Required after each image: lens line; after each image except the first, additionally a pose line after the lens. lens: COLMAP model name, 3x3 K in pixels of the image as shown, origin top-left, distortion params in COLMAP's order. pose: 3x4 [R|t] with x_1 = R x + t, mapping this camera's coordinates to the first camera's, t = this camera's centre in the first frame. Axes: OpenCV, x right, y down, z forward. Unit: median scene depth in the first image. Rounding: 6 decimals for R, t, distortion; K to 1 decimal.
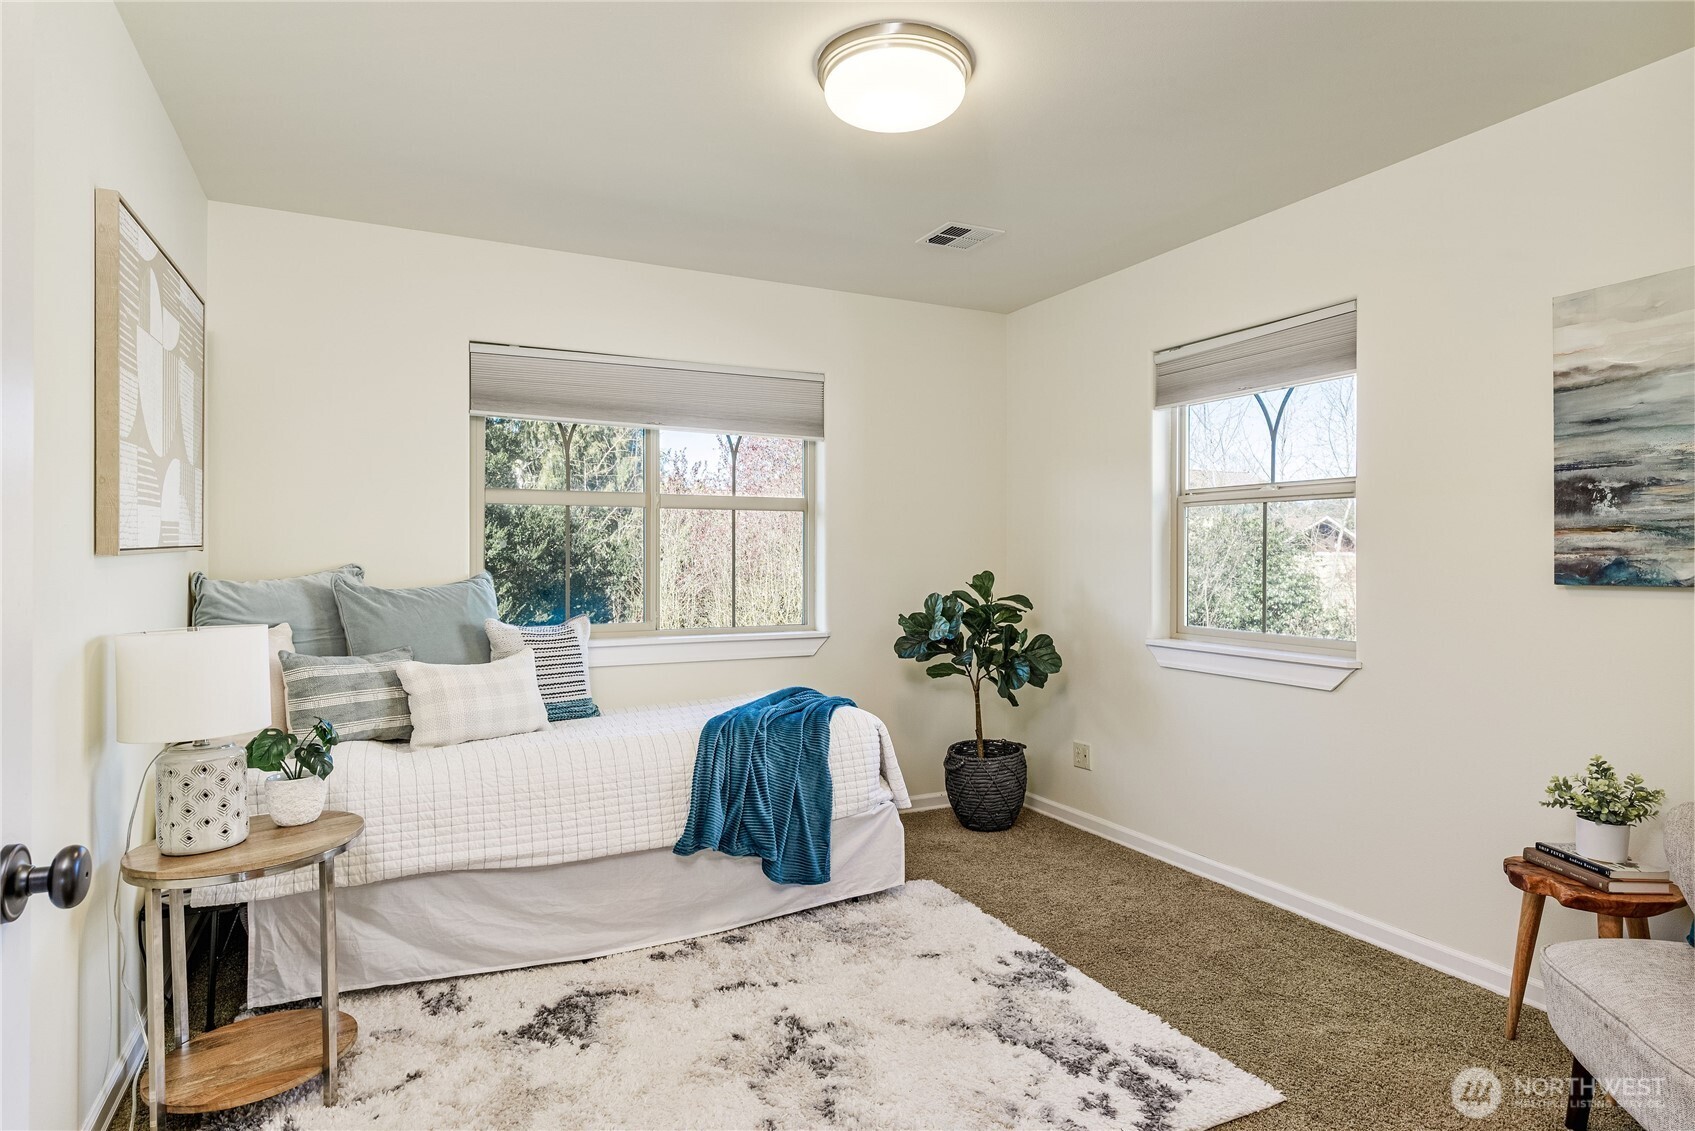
lens RADIAL K [[917.0, 0, 845.7], [0, 917.0, 560.2], [0, 0, 1]] dist [-0.001756, -0.000492]
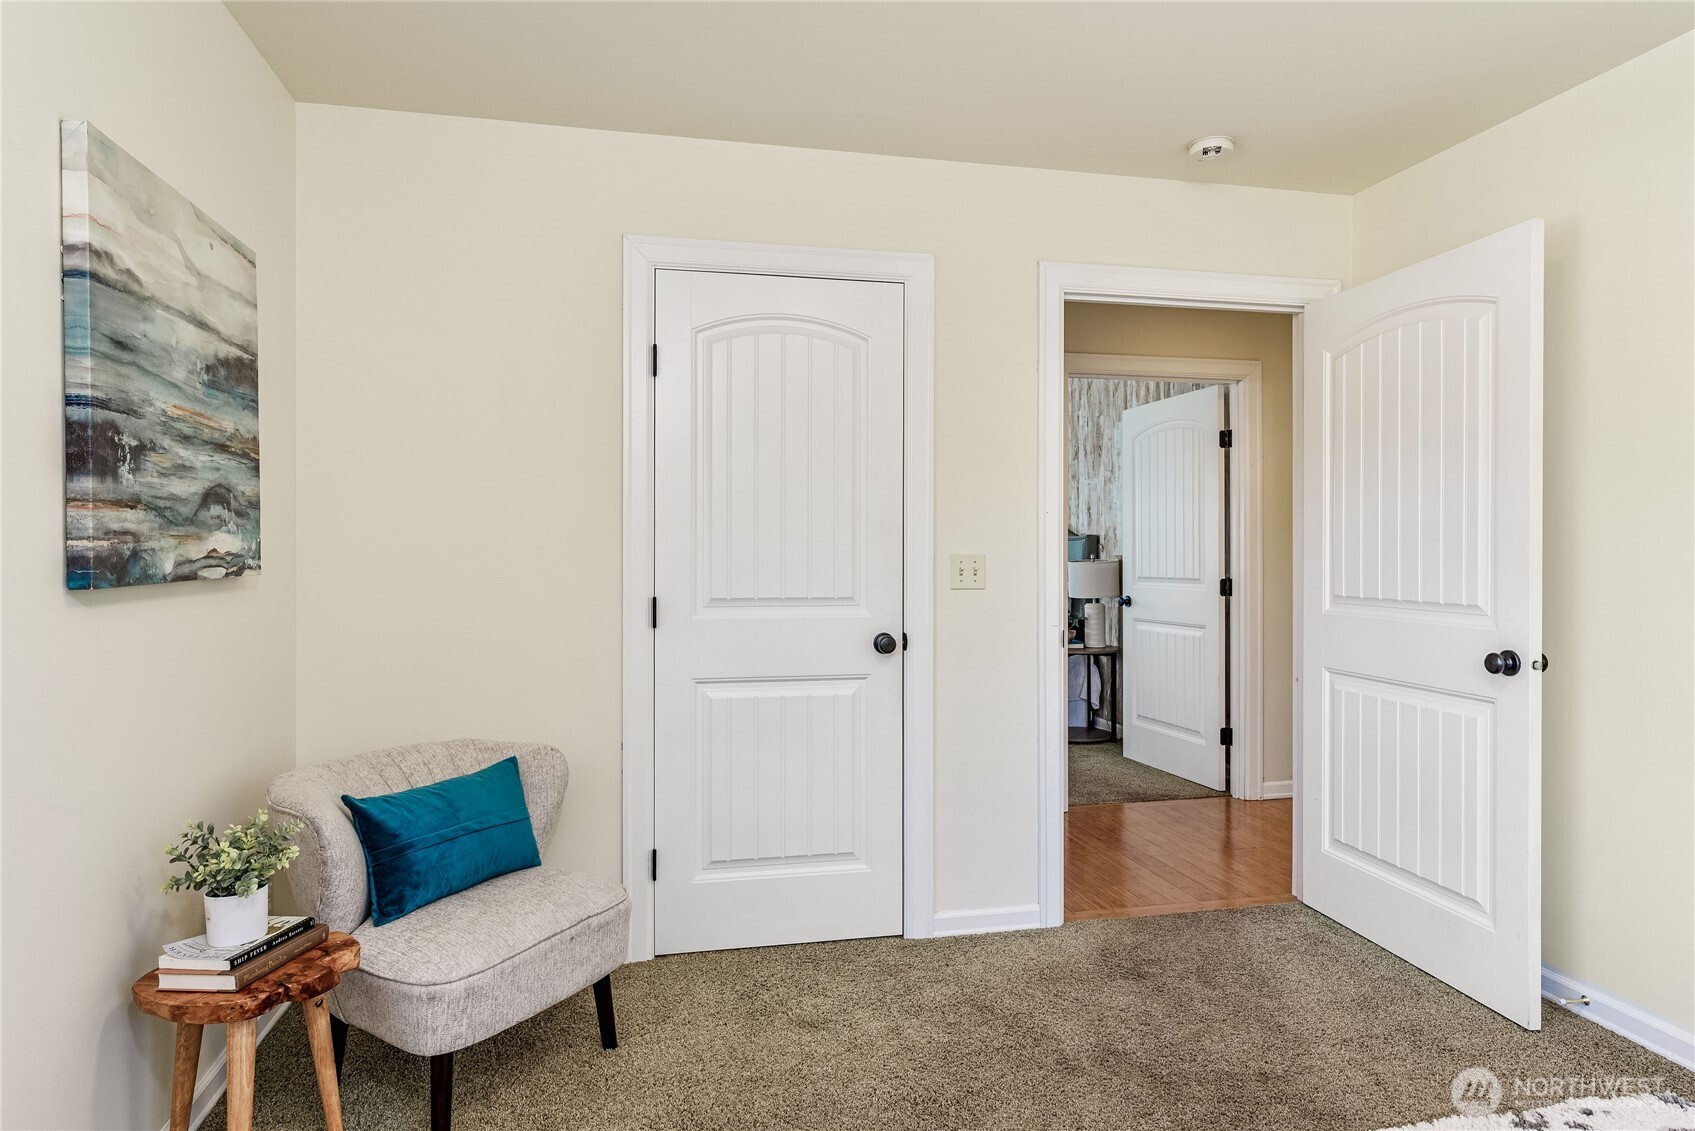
lens RADIAL K [[1016.4, 0, 850.7], [0, 1016.4, 550.7], [0, 0, 1]] dist [0.003238, -0.000485]
pose [[-0.965081, -0.005925, 0.261886, 0.101657], [-0.002366, 0.999901, 0.013904, -0.010791], [-0.261942, 0.012798, -0.964999, 1.542416]]
